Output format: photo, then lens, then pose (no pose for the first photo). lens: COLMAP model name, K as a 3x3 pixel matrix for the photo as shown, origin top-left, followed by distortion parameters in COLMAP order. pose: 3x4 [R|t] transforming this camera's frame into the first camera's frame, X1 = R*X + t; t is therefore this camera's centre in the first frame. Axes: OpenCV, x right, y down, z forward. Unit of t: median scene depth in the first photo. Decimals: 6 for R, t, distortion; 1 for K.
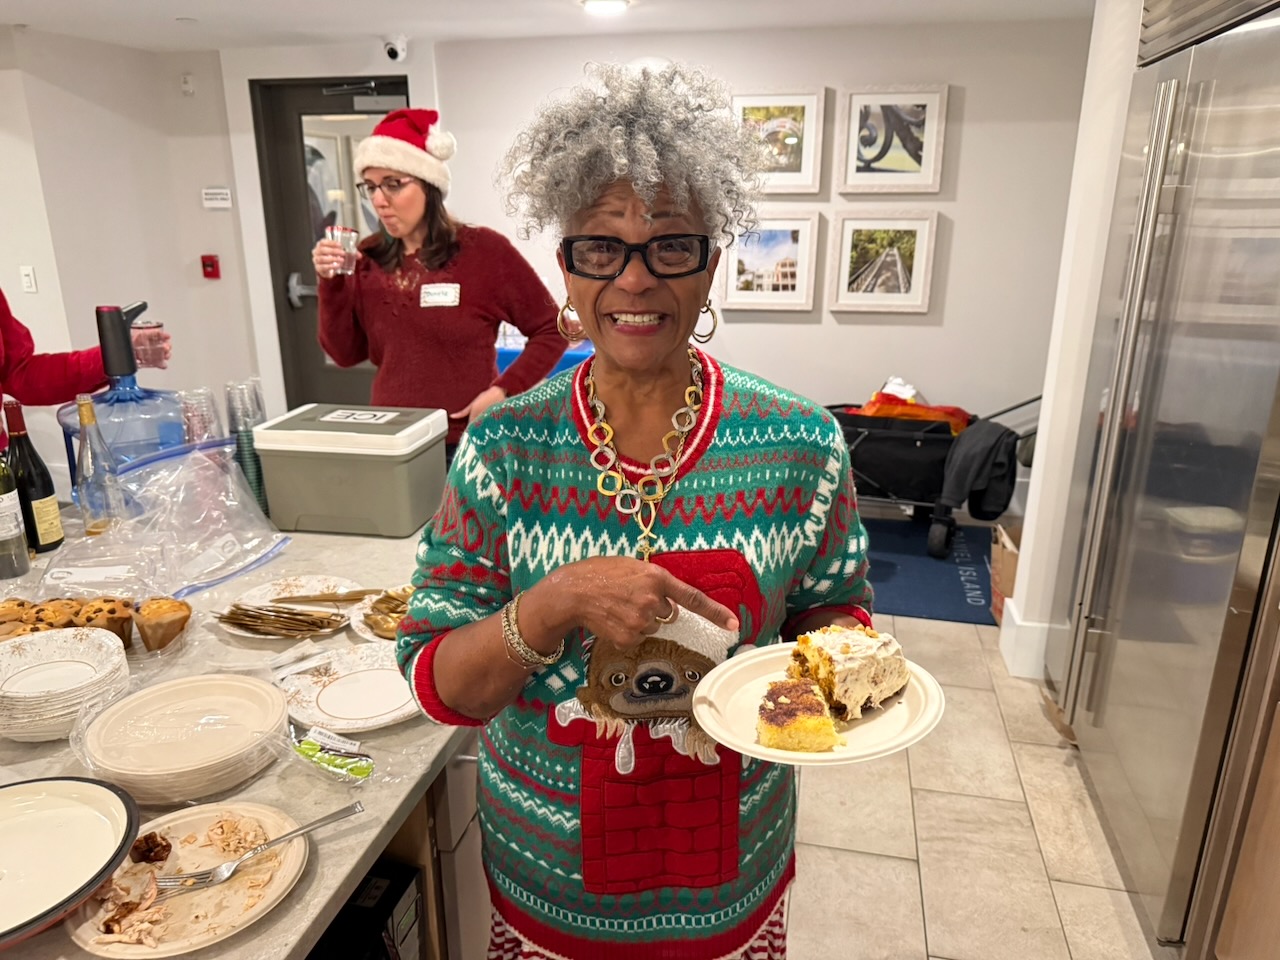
lens RADIAL K [[914.2, 0, 638.2], [0, 914.2, 483.5], [0, 0, 1]] dist [0.018827, -0.023017]
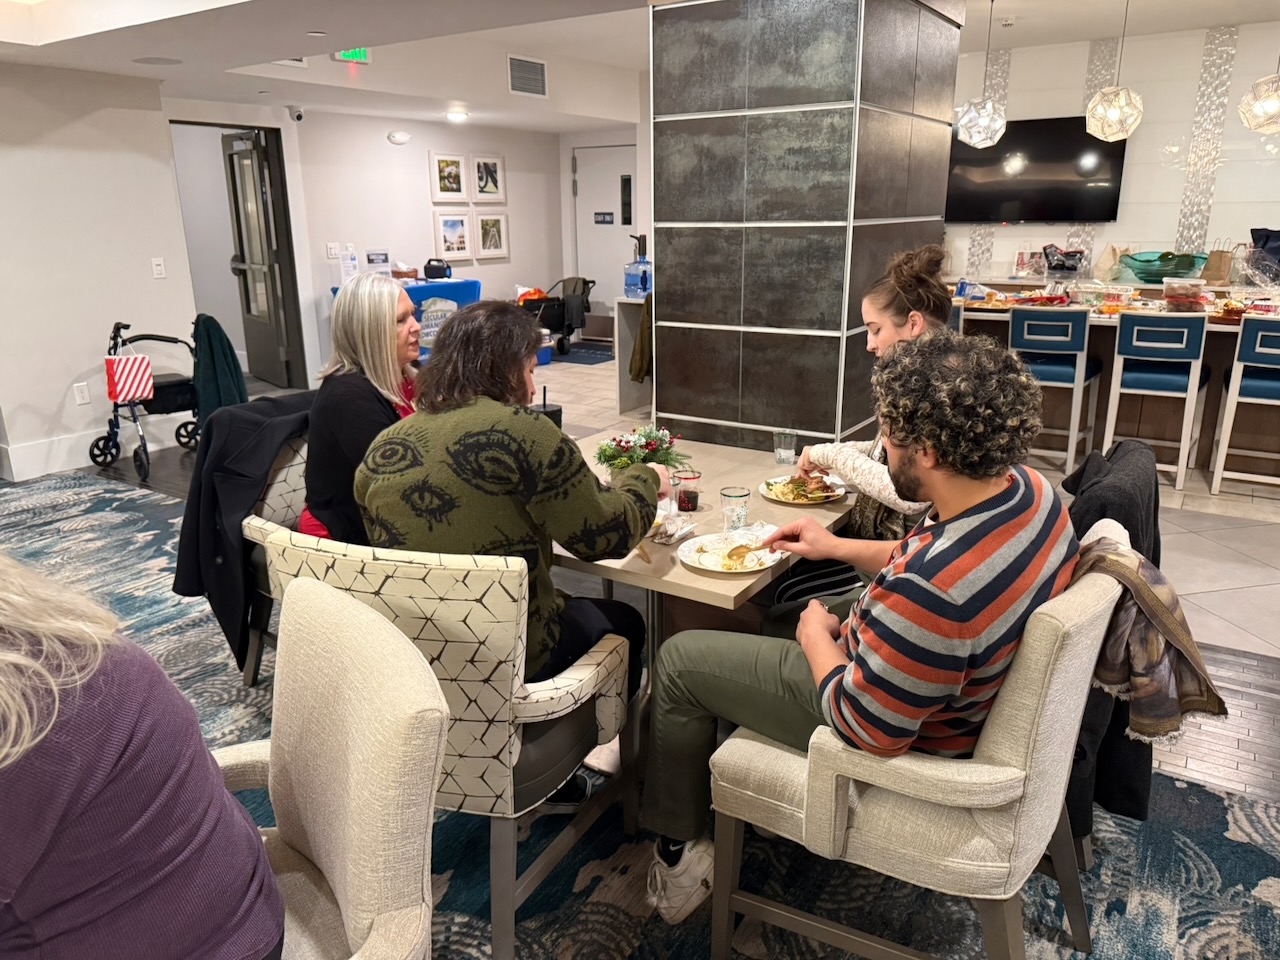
lens RADIAL K [[914.2, 0, 642.9], [0, 914.2, 489.6], [0, 0, 1]] dist [0.018827, -0.023017]
pose [[0.347667, -0.280450, 0.894693, -1.730985], [0.267738, 0.944183, 0.191924, 0.009514], [-0.898579, 0.172818, 0.403348, -0.094552]]
